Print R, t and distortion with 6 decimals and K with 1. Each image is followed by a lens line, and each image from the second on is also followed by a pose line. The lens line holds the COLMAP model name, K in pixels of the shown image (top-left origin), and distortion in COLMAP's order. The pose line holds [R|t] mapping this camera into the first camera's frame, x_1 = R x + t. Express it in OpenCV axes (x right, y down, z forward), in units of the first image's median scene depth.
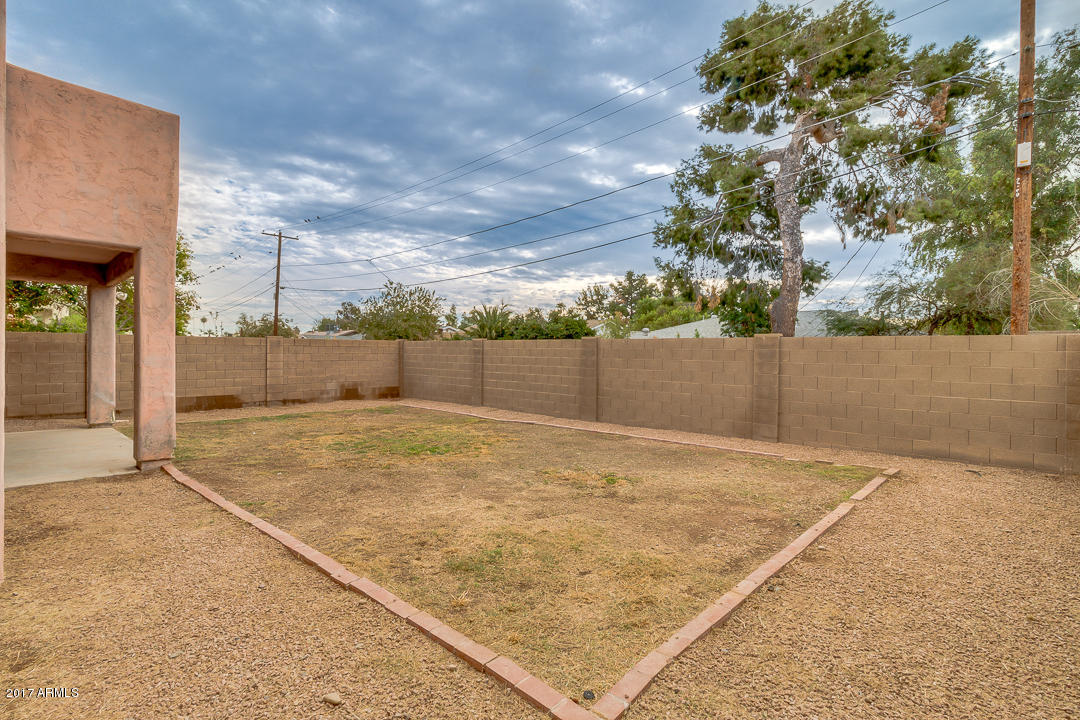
lens RADIAL K [[502.0, 0, 543.2], [0, 502.0, 362.7], [0, 0, 1]] dist [0.004176, 0.000681]
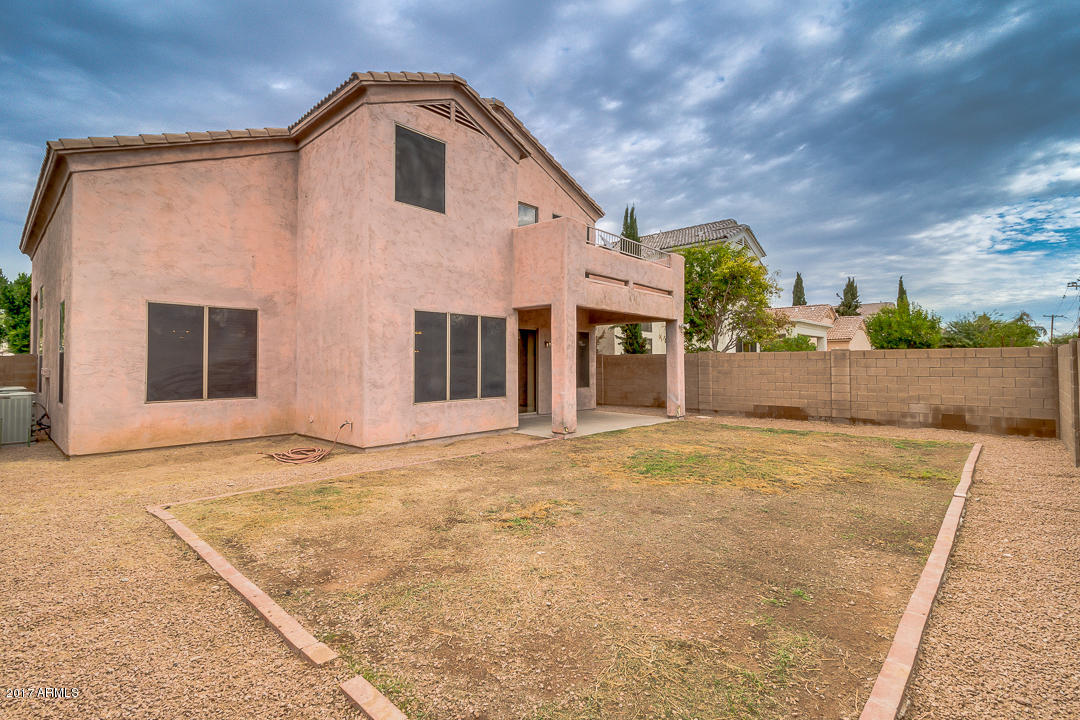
lens RADIAL K [[502.0, 0, 543.2], [0, 502.0, 362.7], [0, 0, 1]] dist [0.004176, 0.000681]
pose [[0.024701, -0.010335, -0.999641, 0.878058], [-0.017500, 0.999789, -0.010769, -0.016334], [0.999542, 0.017759, 0.024515, 0.934069]]
